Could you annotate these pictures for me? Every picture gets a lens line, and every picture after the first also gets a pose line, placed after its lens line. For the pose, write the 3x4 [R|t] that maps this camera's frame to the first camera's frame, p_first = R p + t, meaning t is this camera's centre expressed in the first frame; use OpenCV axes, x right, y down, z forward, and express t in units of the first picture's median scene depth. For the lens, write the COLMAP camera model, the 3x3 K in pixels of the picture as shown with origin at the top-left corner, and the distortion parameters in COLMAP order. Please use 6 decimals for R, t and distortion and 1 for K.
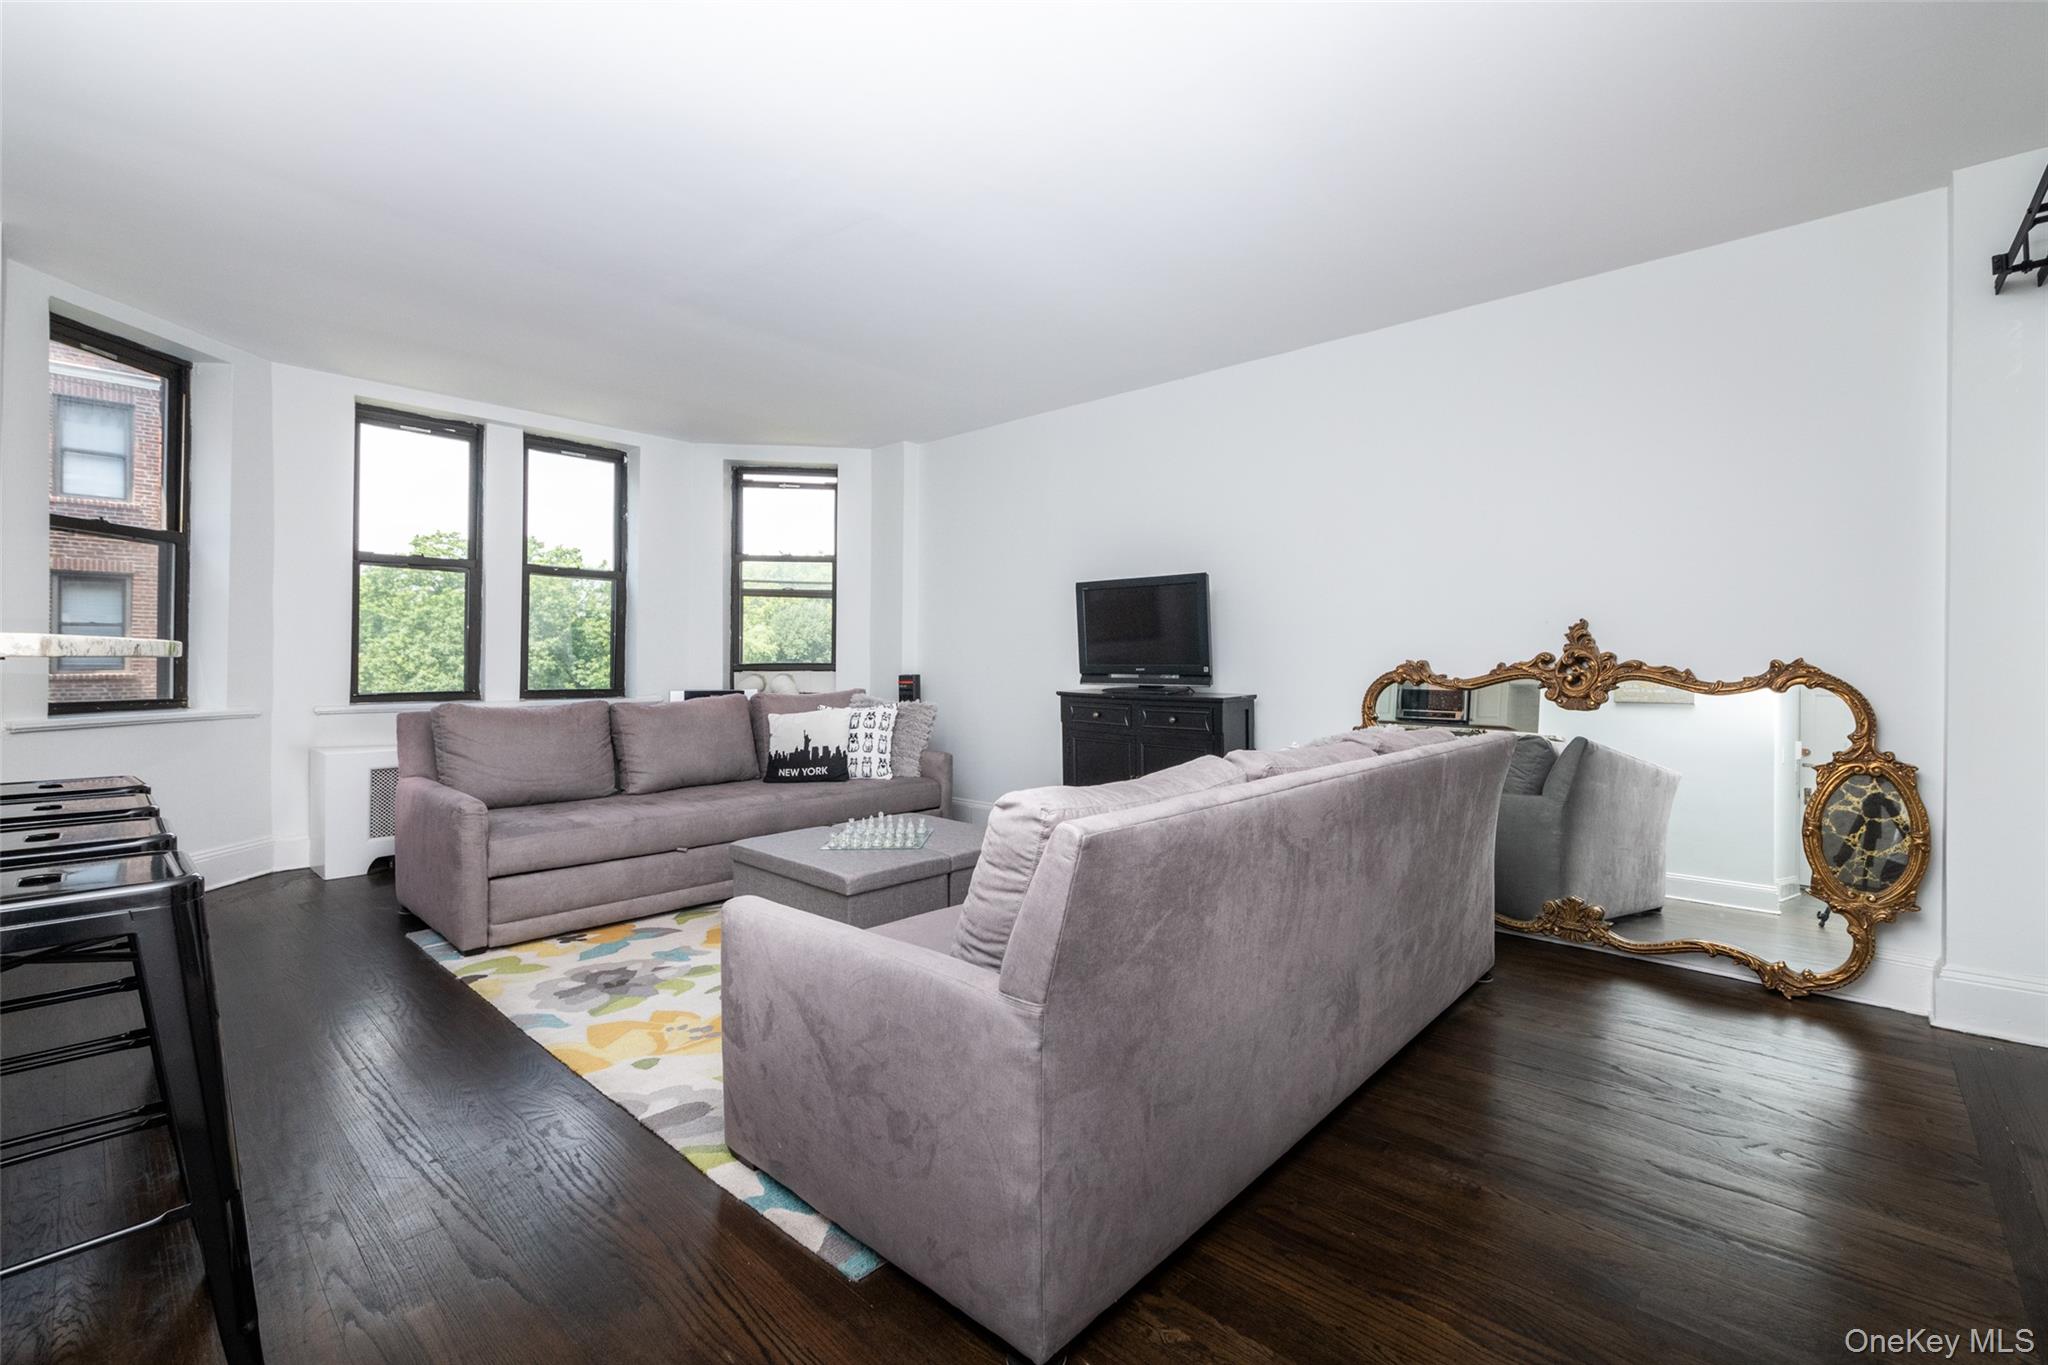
lens RADIAL K [[892.8, 0, 1063.4], [0, 892.8, 655.2], [0, 0, 1]] dist [0.000145, 0.000062]
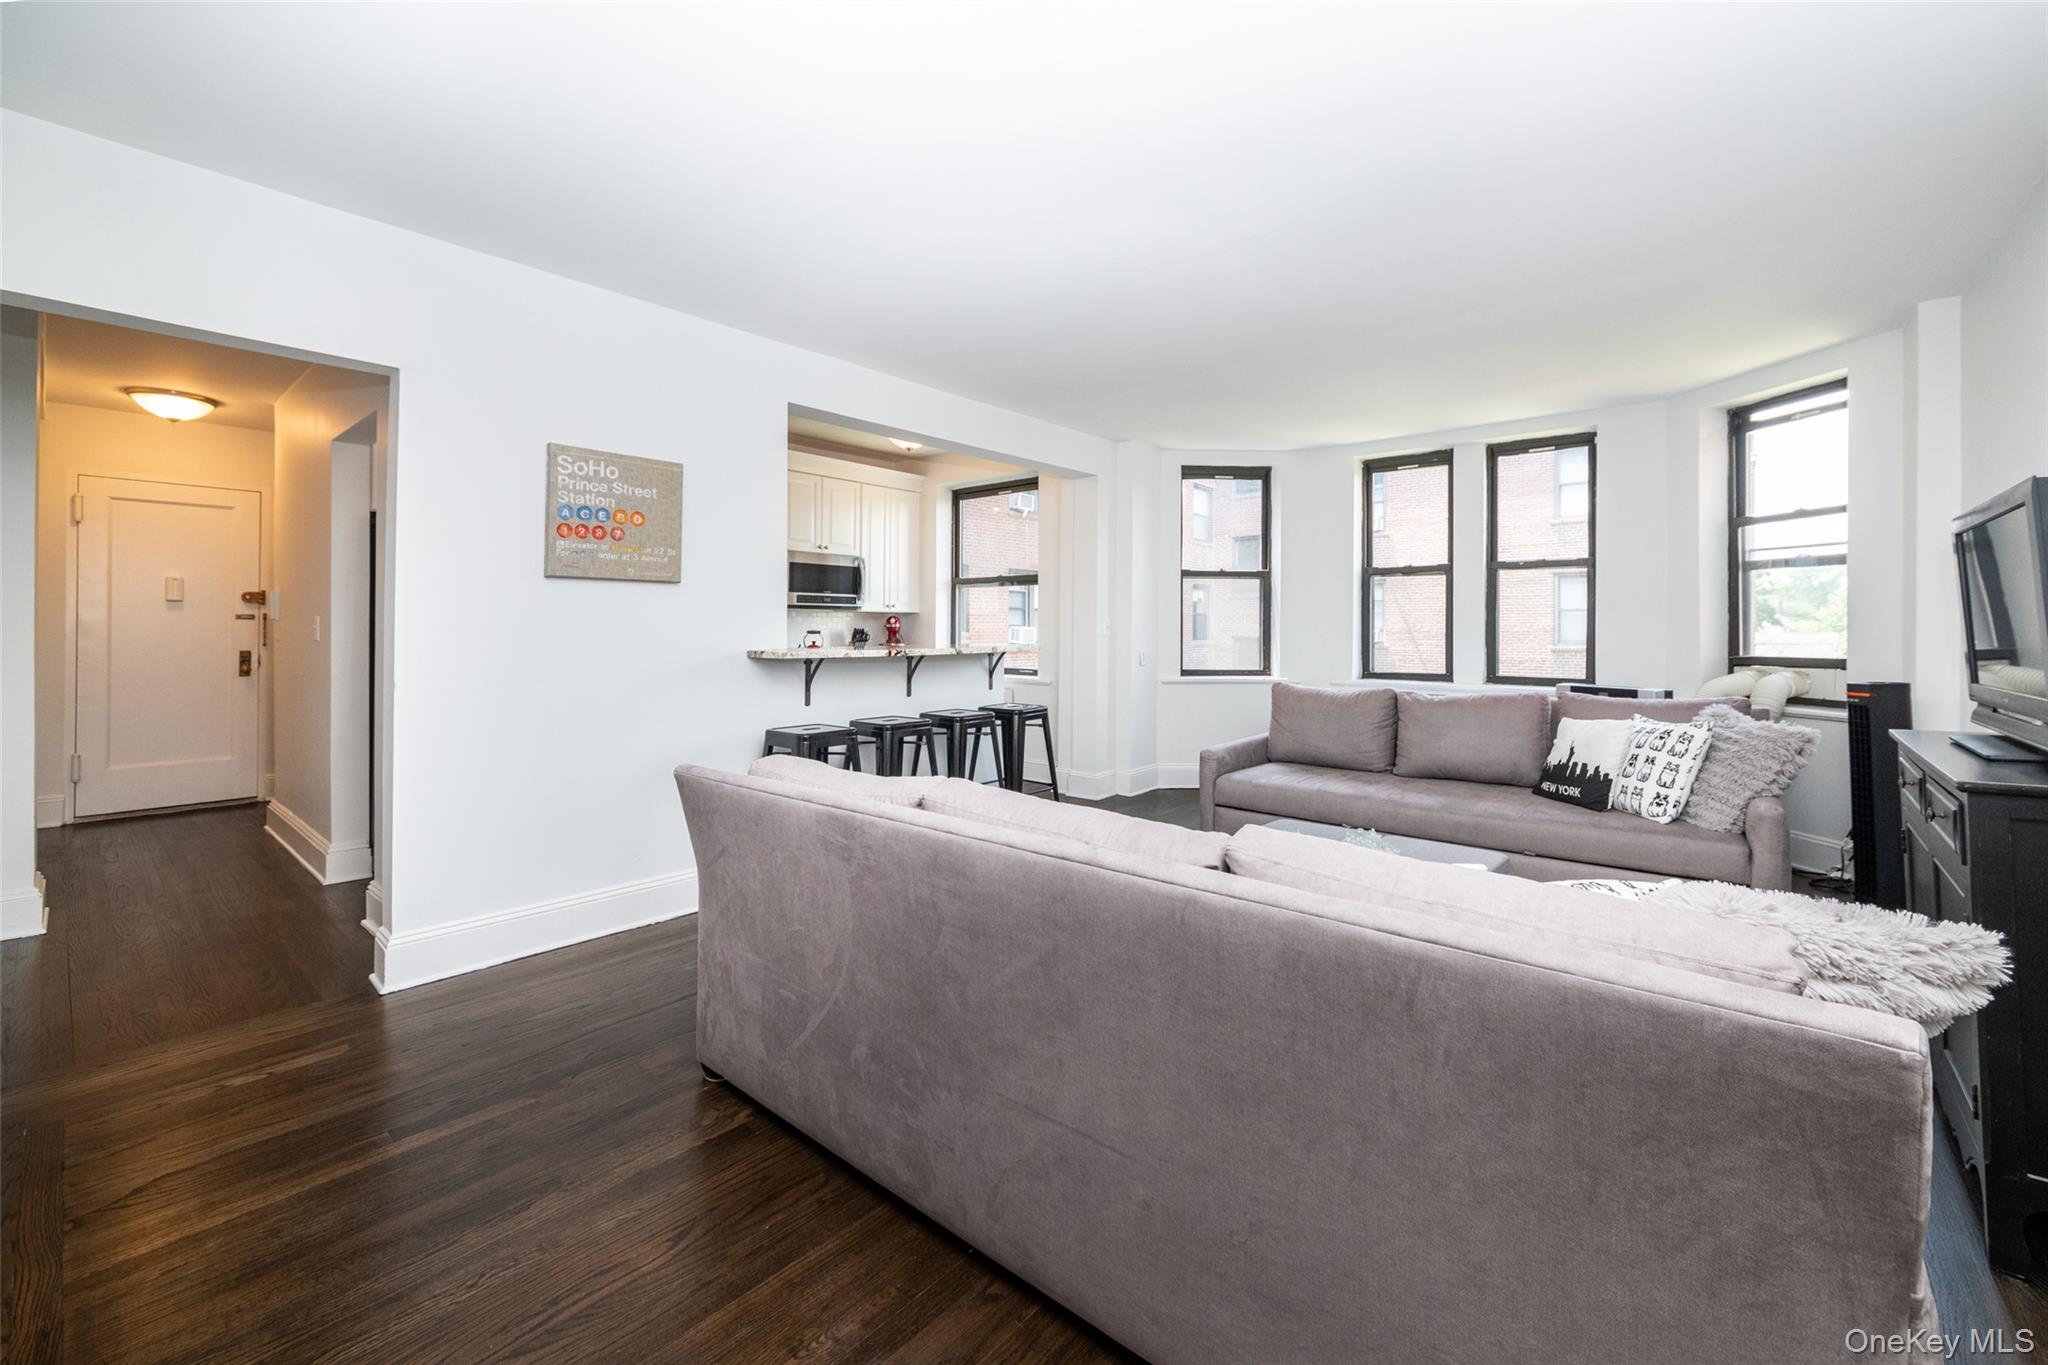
lens RADIAL K [[833.7, 0, 1025.8], [0, 833.7, 623.6], [0, 0, 1]] dist [-0.001013, -0.000117]
pose [[0.019517, -0.011060, -0.999748, 0.480038], [0.003683, 0.999933, -0.010990, -0.019139], [0.999803, -0.003468, 0.019557, 0.467113]]
